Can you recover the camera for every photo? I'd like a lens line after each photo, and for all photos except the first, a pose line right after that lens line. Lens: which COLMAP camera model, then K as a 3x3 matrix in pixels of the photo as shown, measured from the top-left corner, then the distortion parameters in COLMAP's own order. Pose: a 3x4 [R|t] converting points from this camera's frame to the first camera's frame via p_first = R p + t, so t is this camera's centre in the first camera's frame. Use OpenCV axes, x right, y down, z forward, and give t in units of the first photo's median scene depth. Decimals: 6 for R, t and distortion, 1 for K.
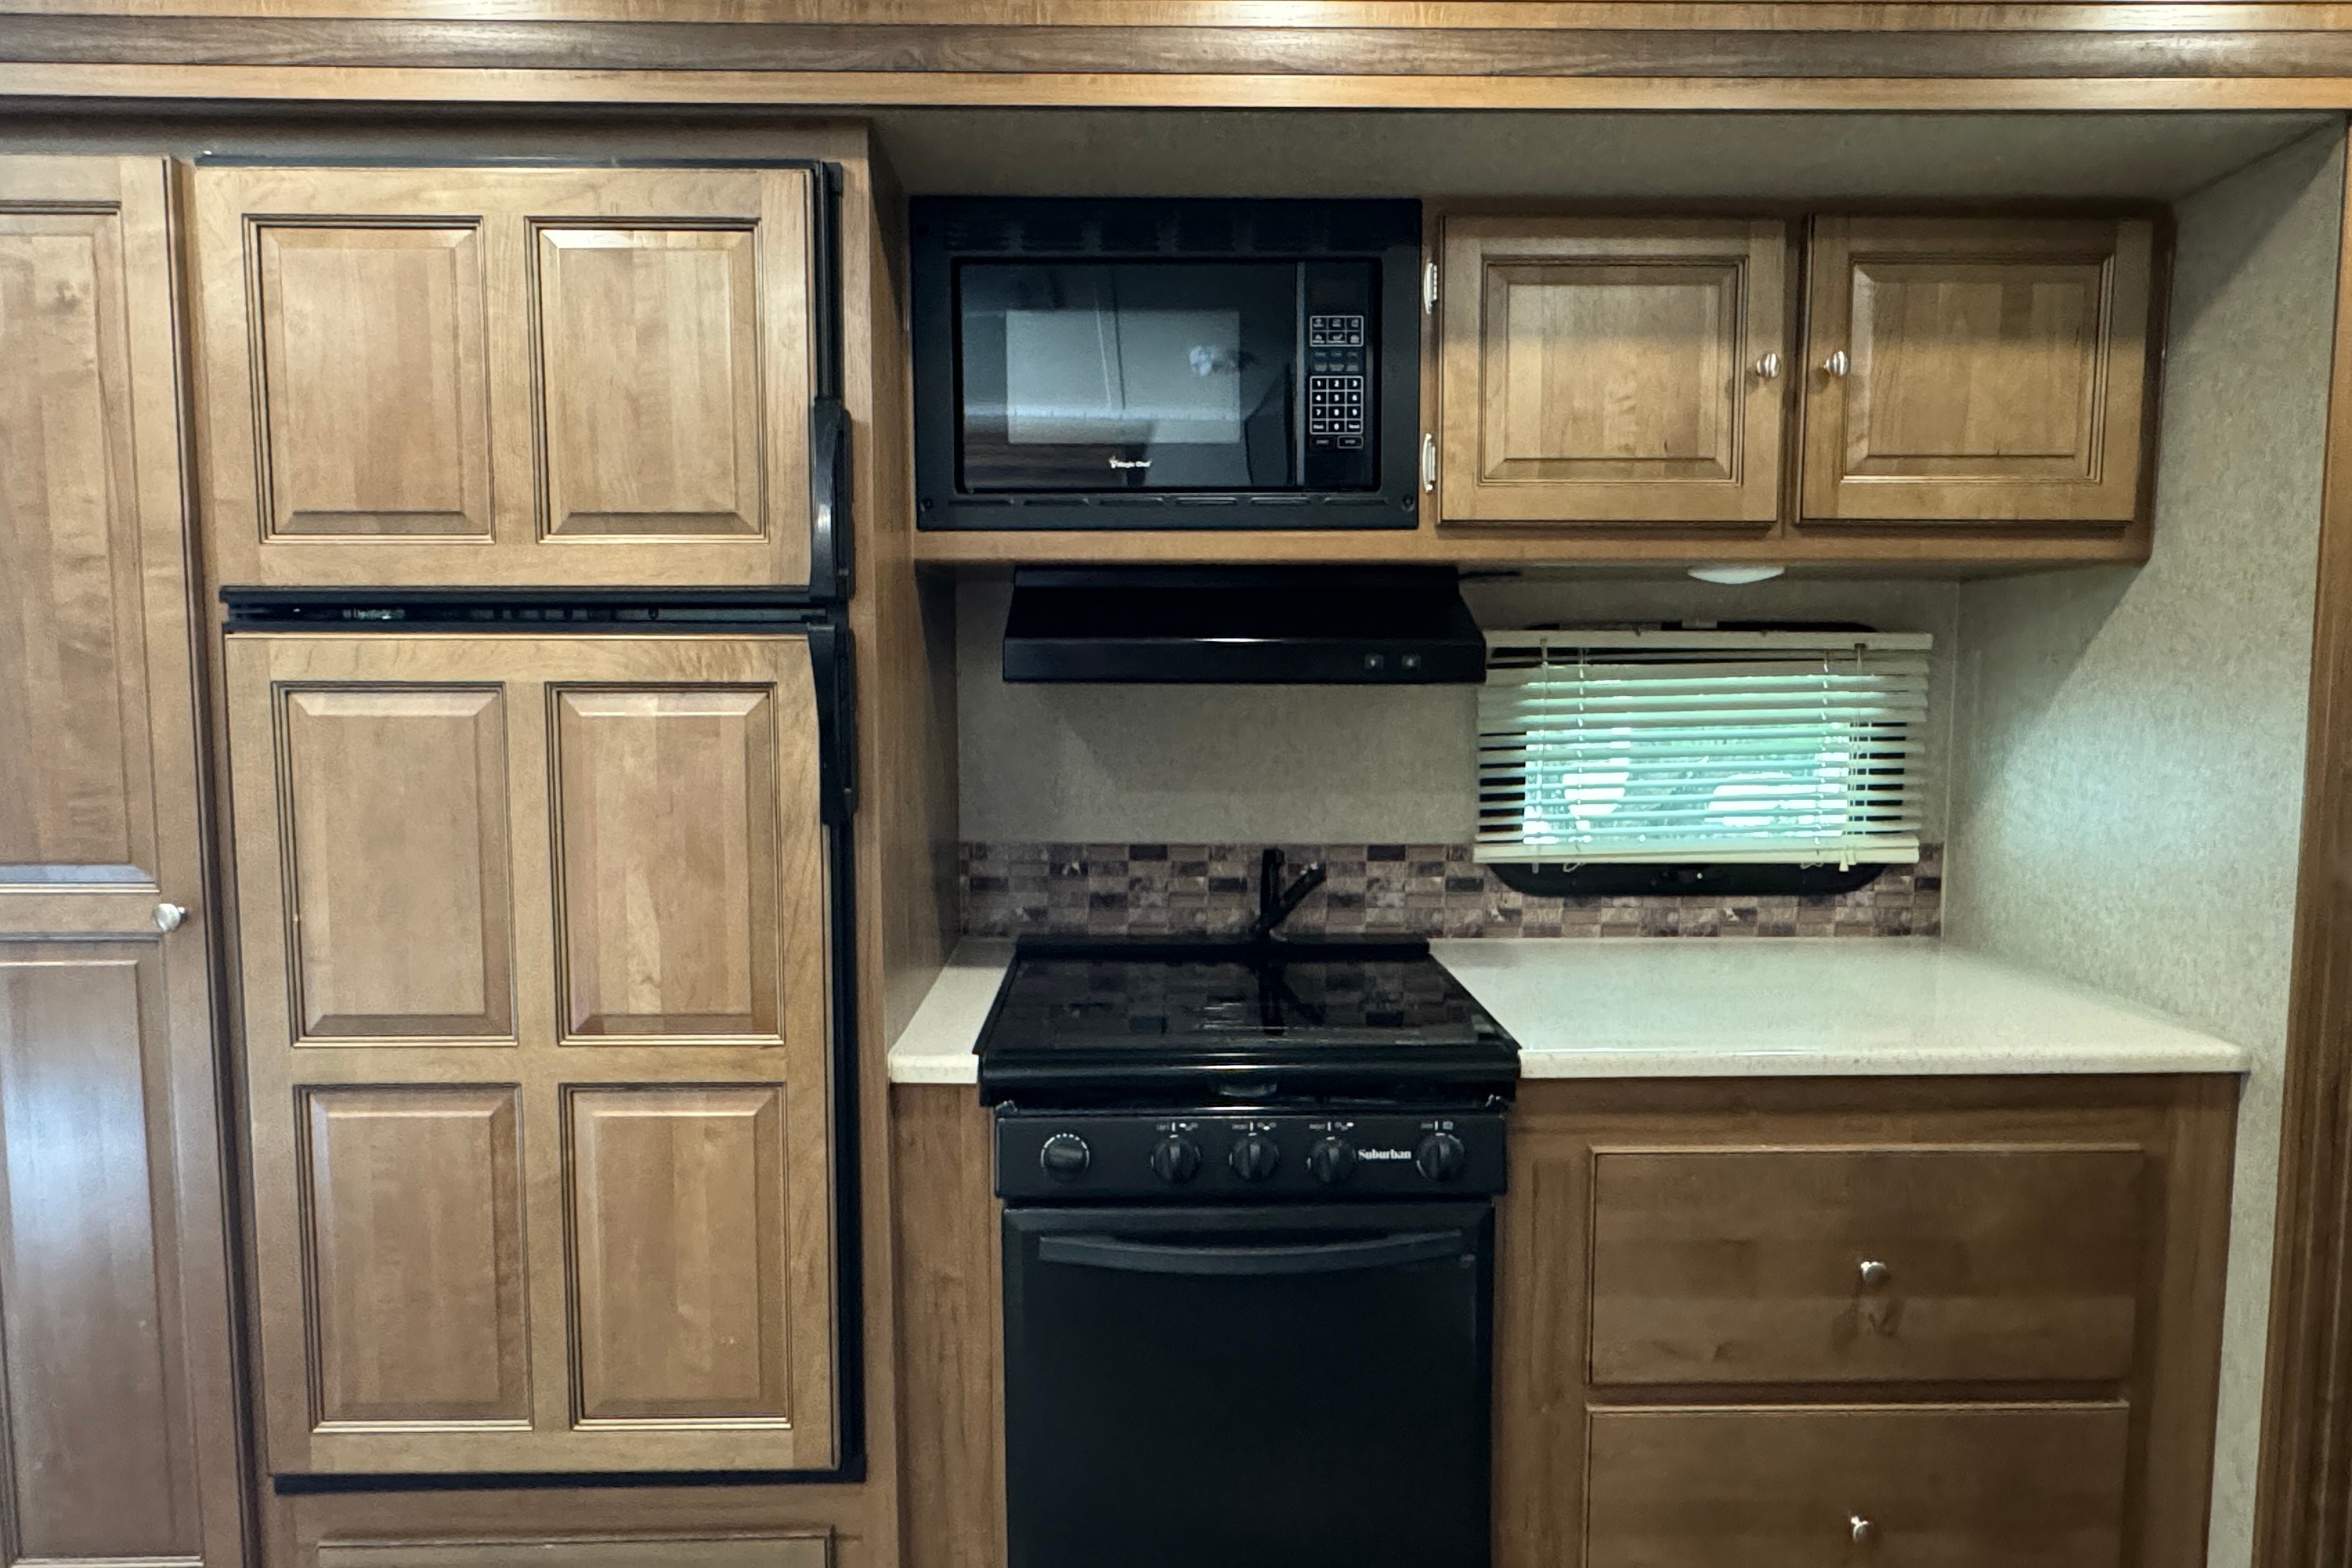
lens RADIAL K [[1450.9, 0, 1178.7], [0, 1450.9, 781.4], [0, 0, 1]] dist [-0.007560, 0.003562]
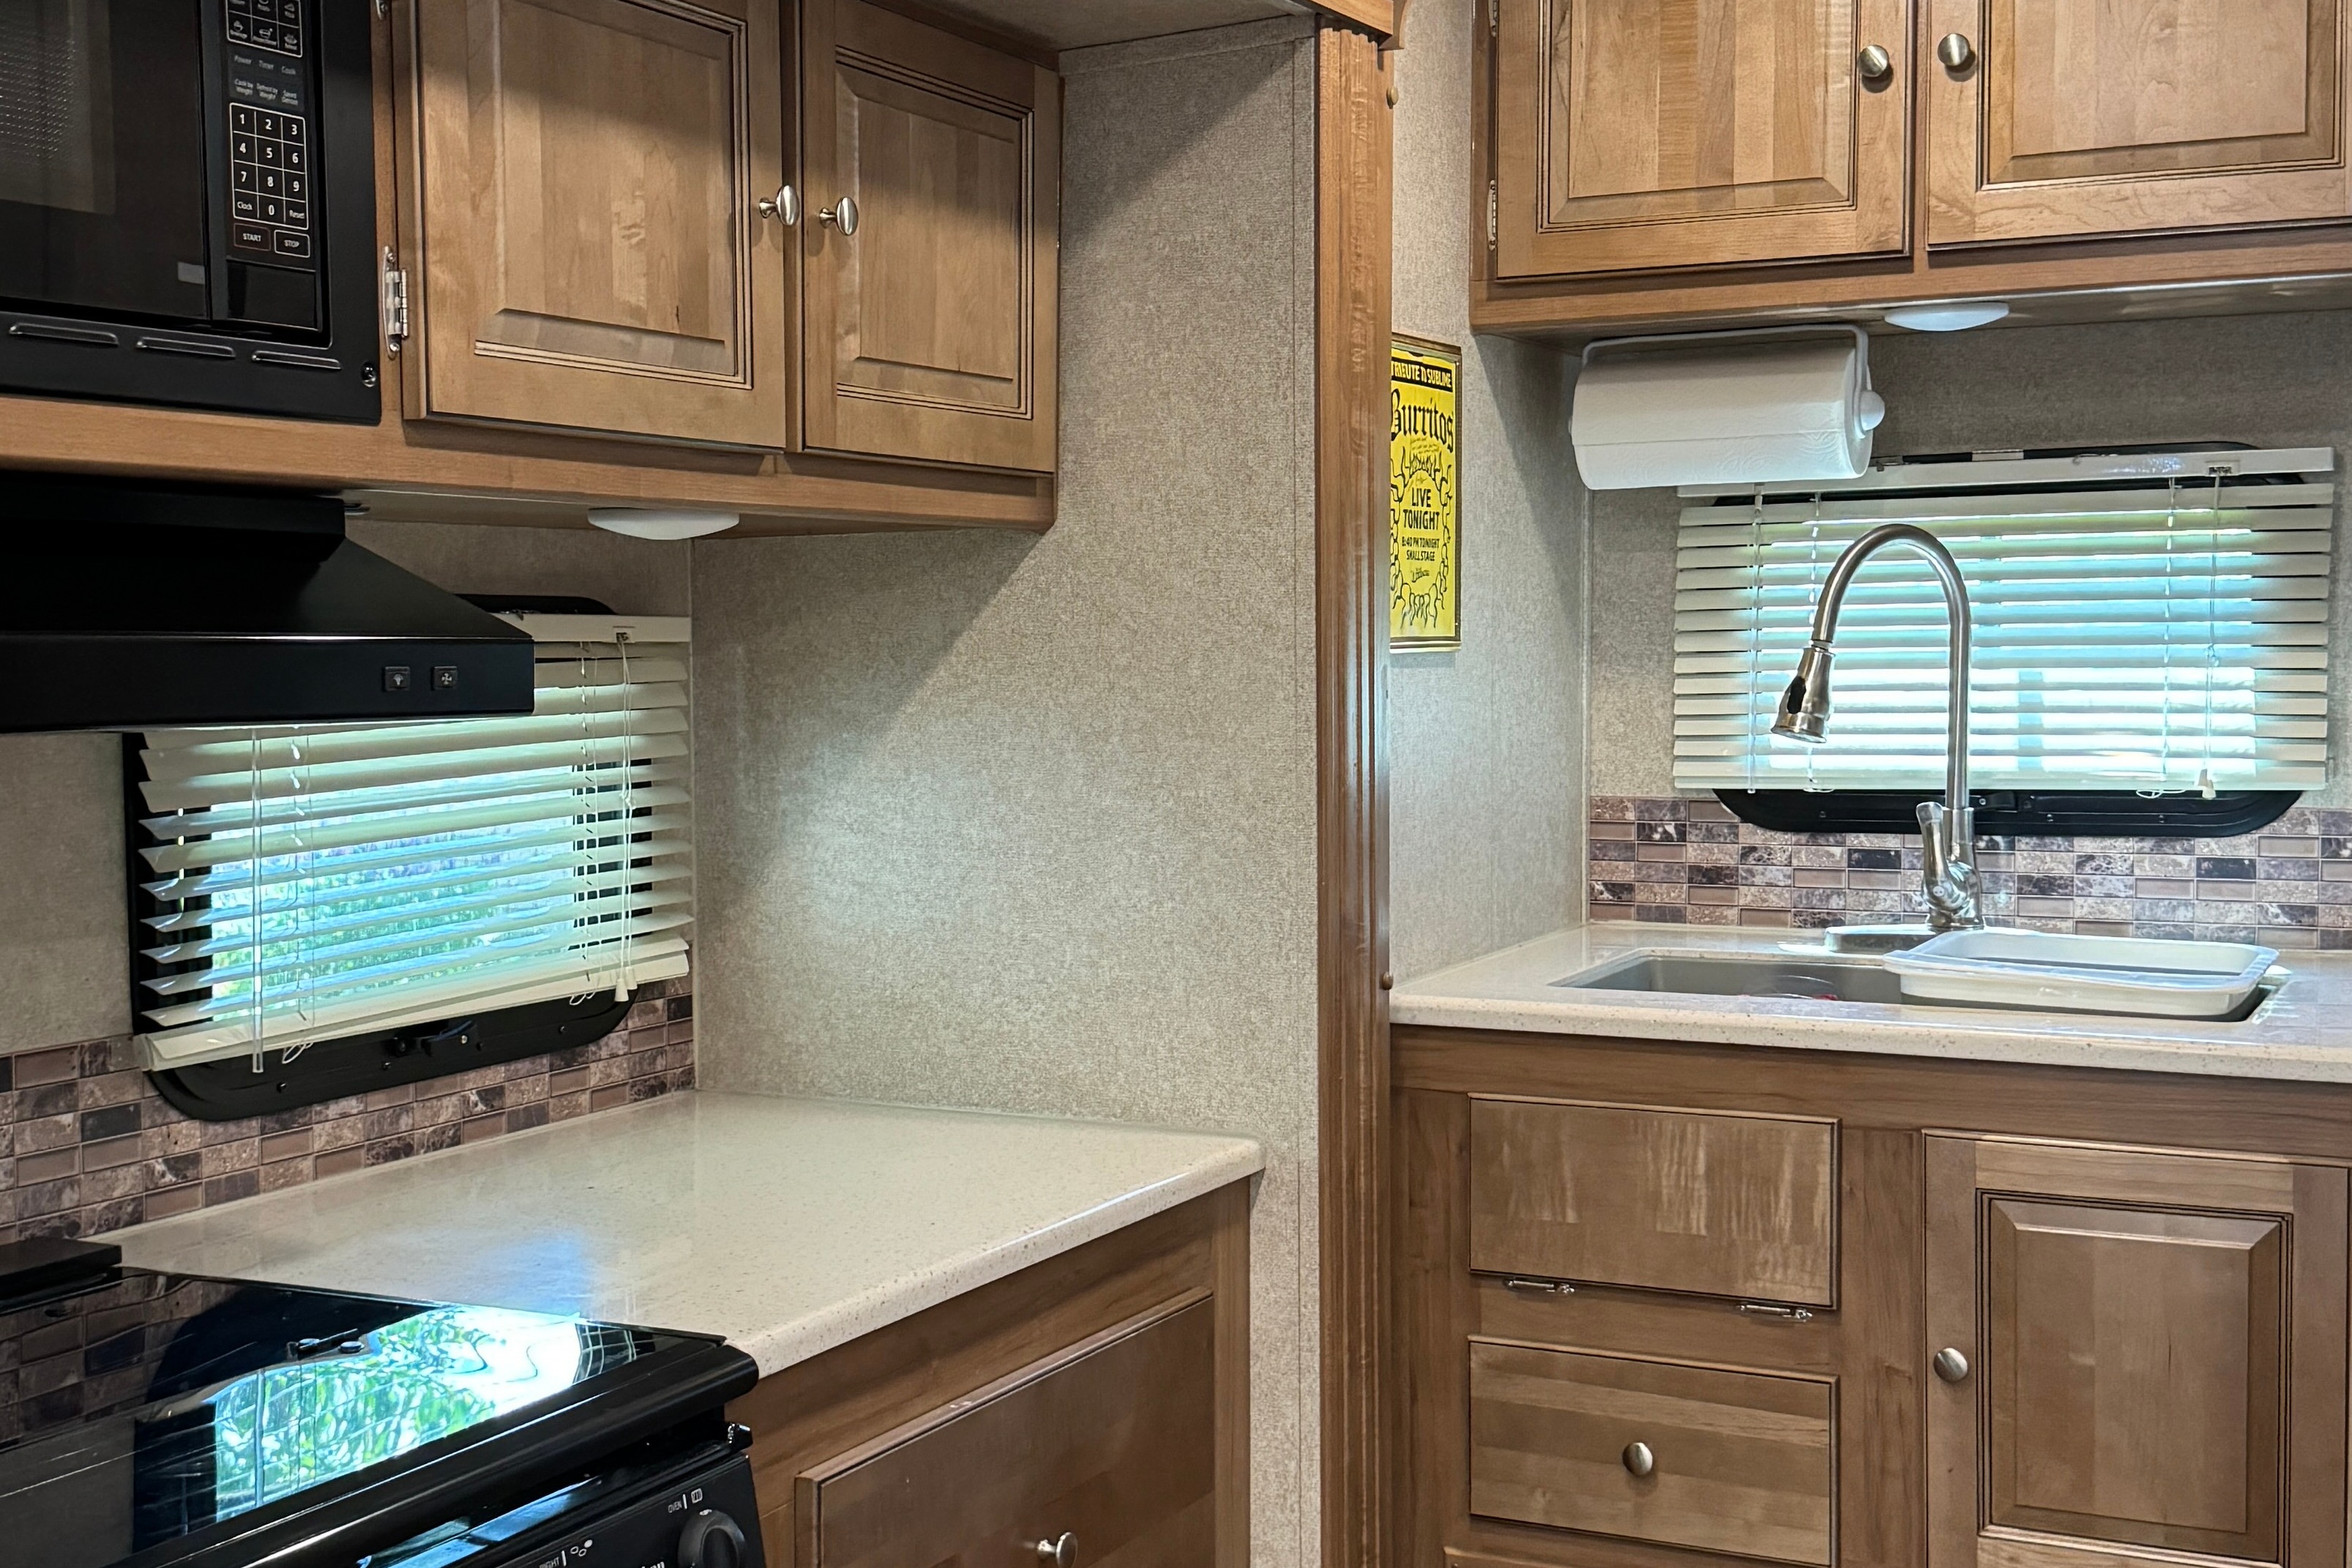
lens RADIAL K [[2919.7, 0, 1175.5], [0, 2919.7, 783.9], [0, 0, 1]] dist [0.125889, 0.000000]
pose [[0.457980, -0.048484, 0.887640, -0.675258], [0.078026, 0.996850, 0.014191, -0.037449], [-0.885532, 0.062760, 0.460320, 0.264958]]
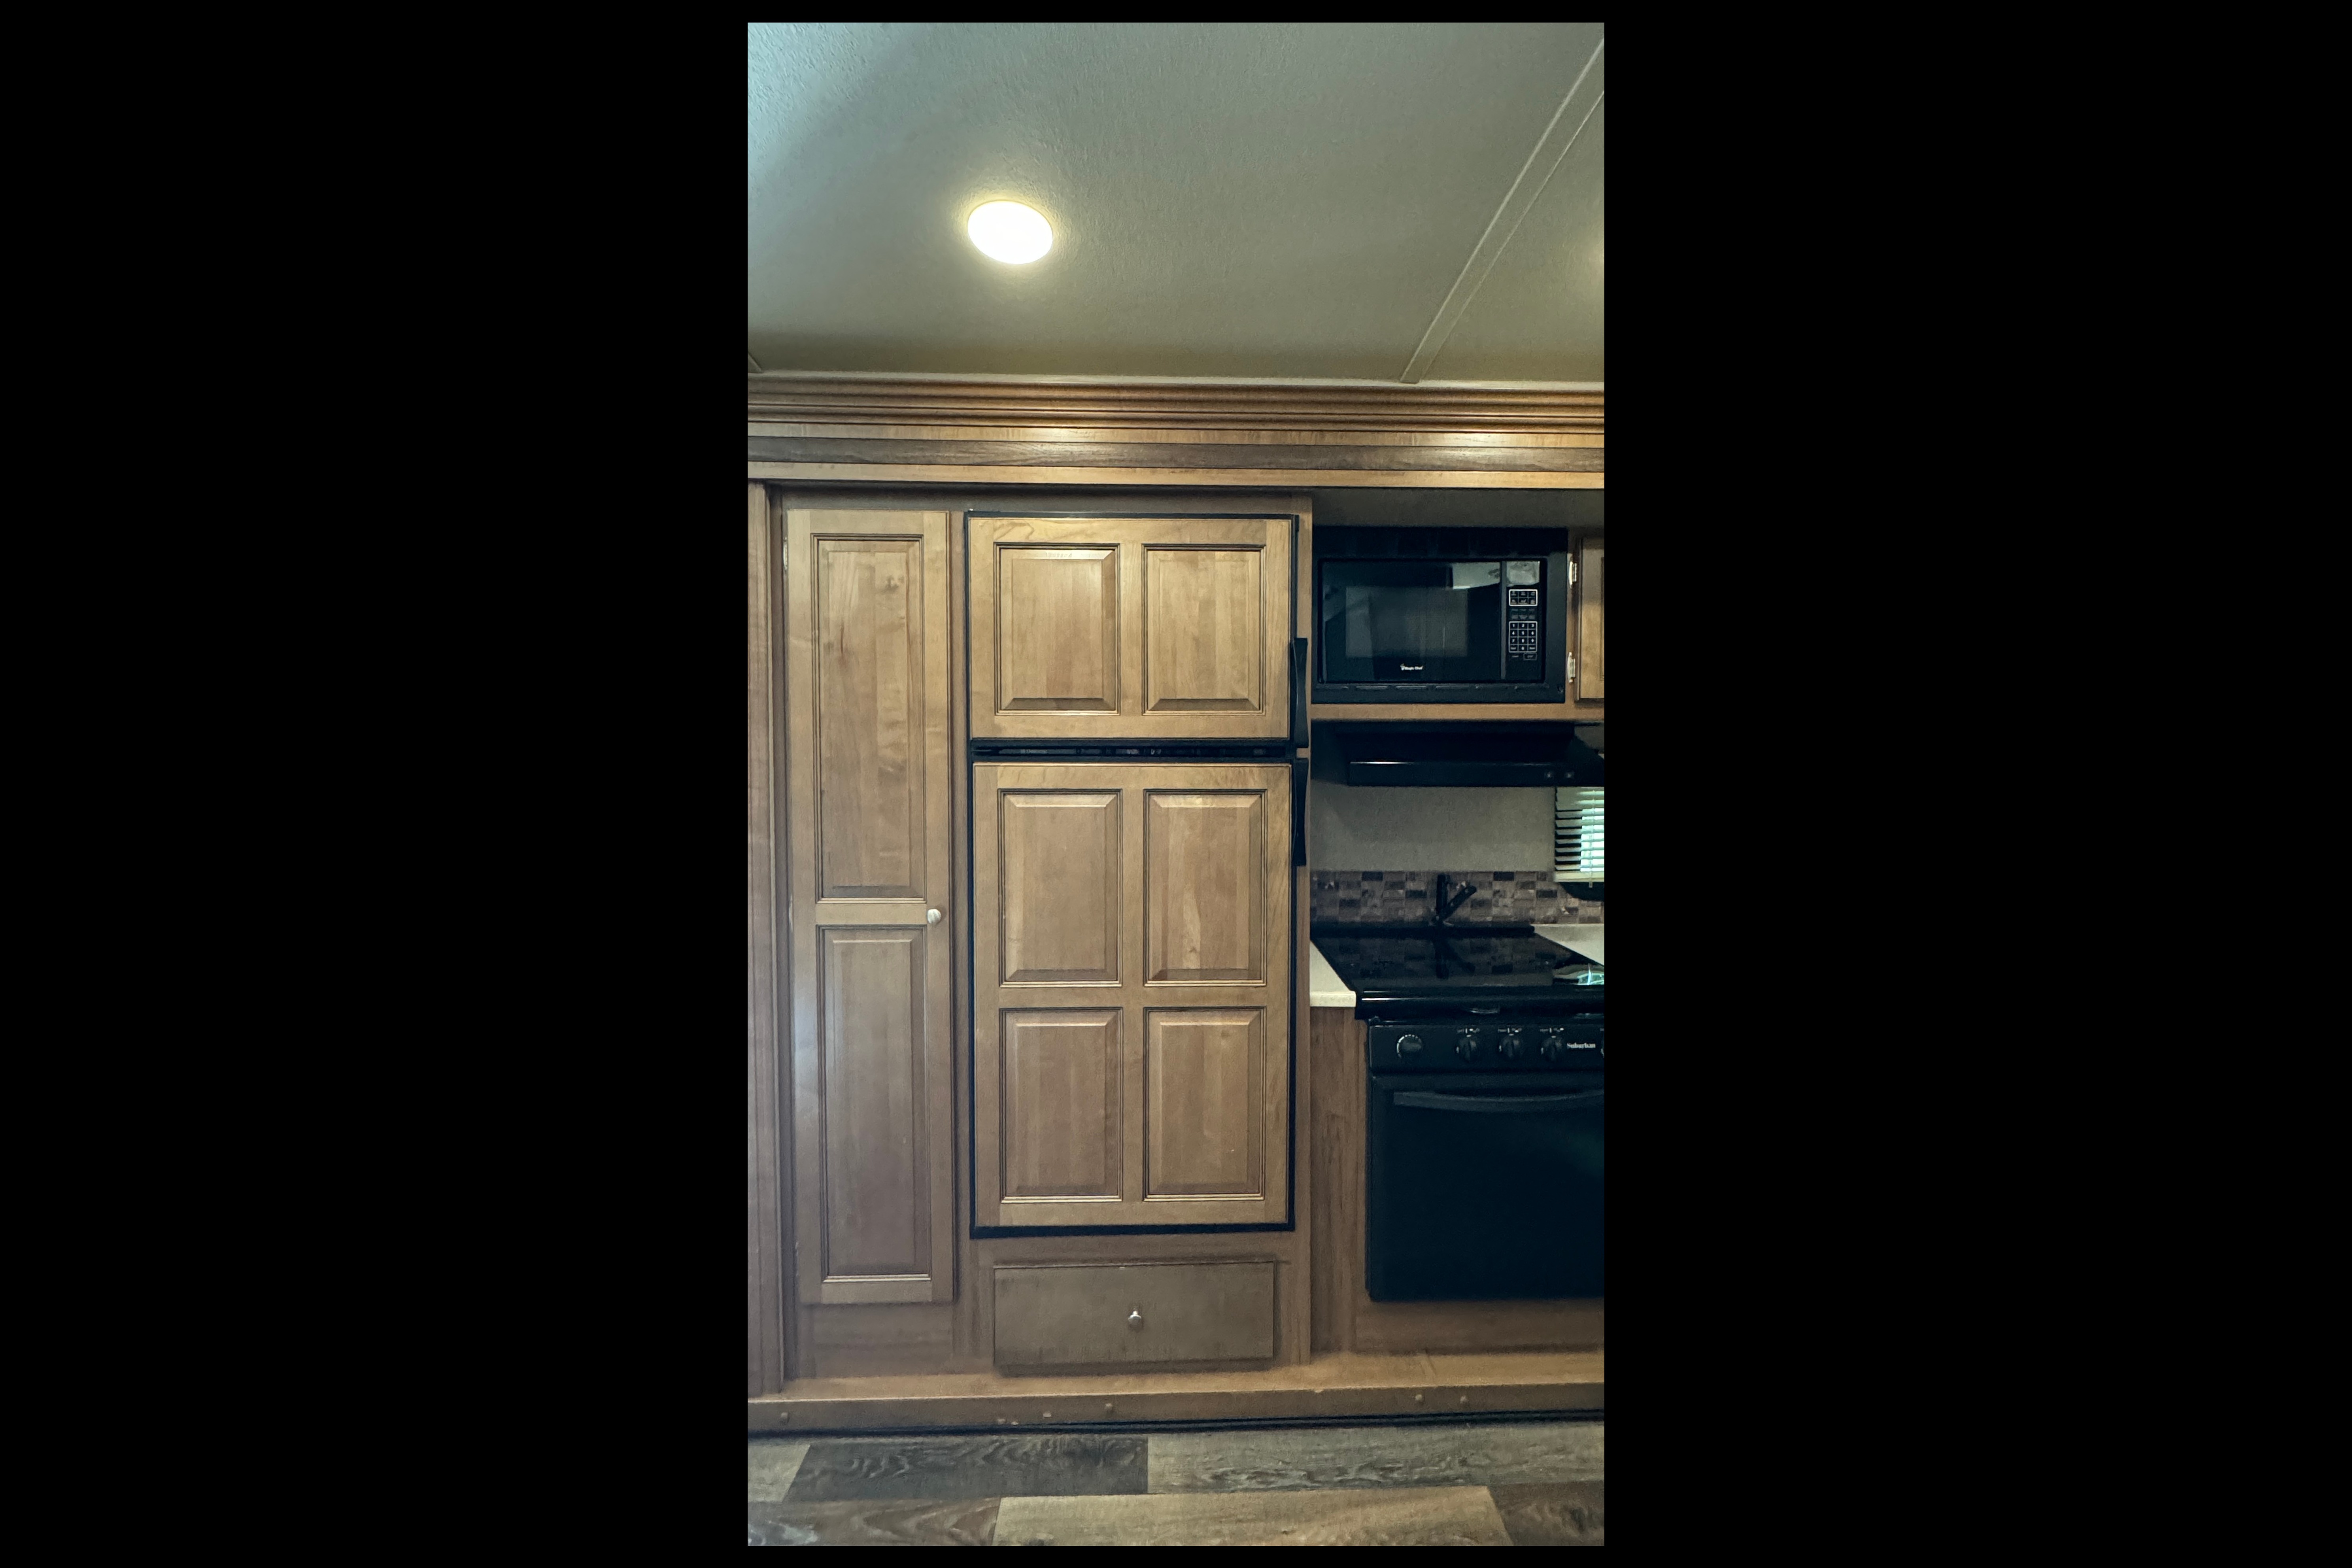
lens RADIAL K [[845.0, 0, 1174.2], [0, 845.0, 780.8], [0, 0, 1]] dist [-0.002340, -0.000037]
pose [[0.999998, -0.000130, 0.001799, -0.342947], [0.000222, 0.998664, -0.051682, -0.019647], [-0.001790, 0.051682, 0.998662, -0.072880]]
